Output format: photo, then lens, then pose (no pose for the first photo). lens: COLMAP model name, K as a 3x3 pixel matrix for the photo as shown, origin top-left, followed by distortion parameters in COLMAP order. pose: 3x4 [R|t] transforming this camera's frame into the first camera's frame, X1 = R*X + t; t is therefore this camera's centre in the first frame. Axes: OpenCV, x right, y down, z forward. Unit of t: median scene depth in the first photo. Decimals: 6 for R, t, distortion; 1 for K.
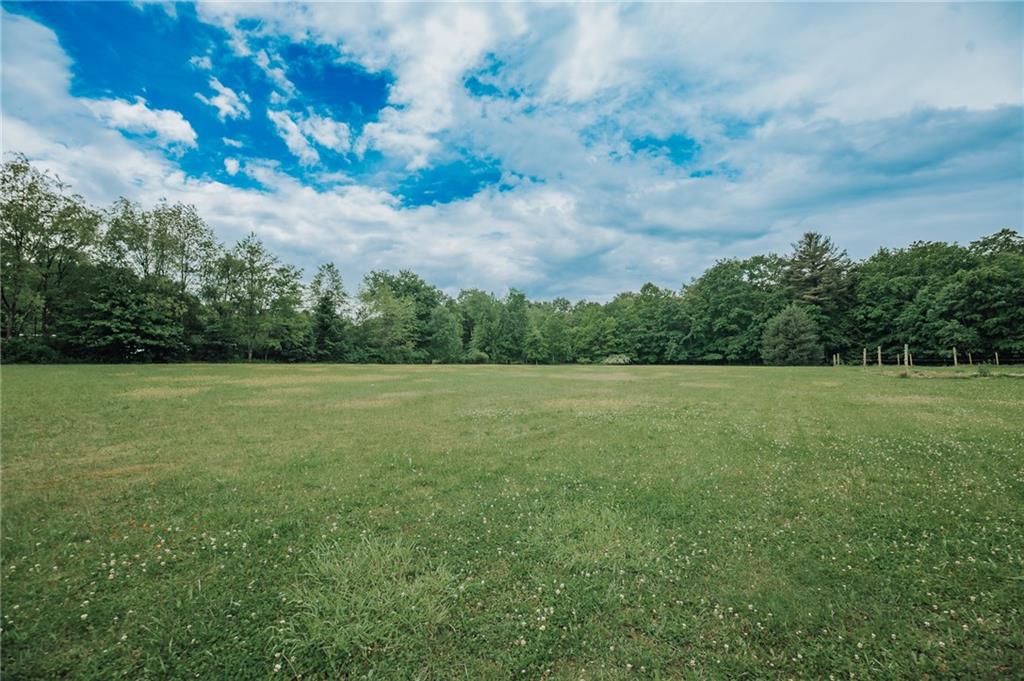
lens RADIAL K [[415.0, 0, 512.4], [0, 415.0, 340.4], [0, 0, 1]] dist [-0.018535, 0.000588]
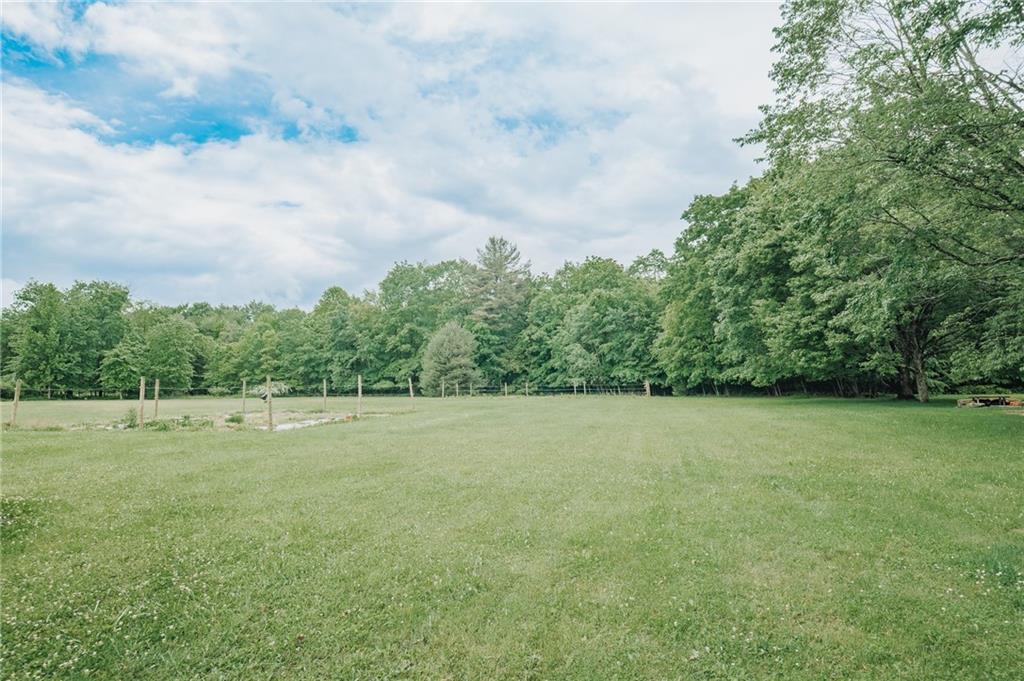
lens RADIAL K [[580.0, 0, 522.5], [0, 580.0, 282.2], [0, 0, 1]] dist [-0.009114, 0.001544]
pose [[0.942590, 0.054286, 0.329511, 0.372547], [-0.009805, 0.990773, -0.135178, -0.007731], [-0.333809, 0.124187, 0.934425, -0.133439]]
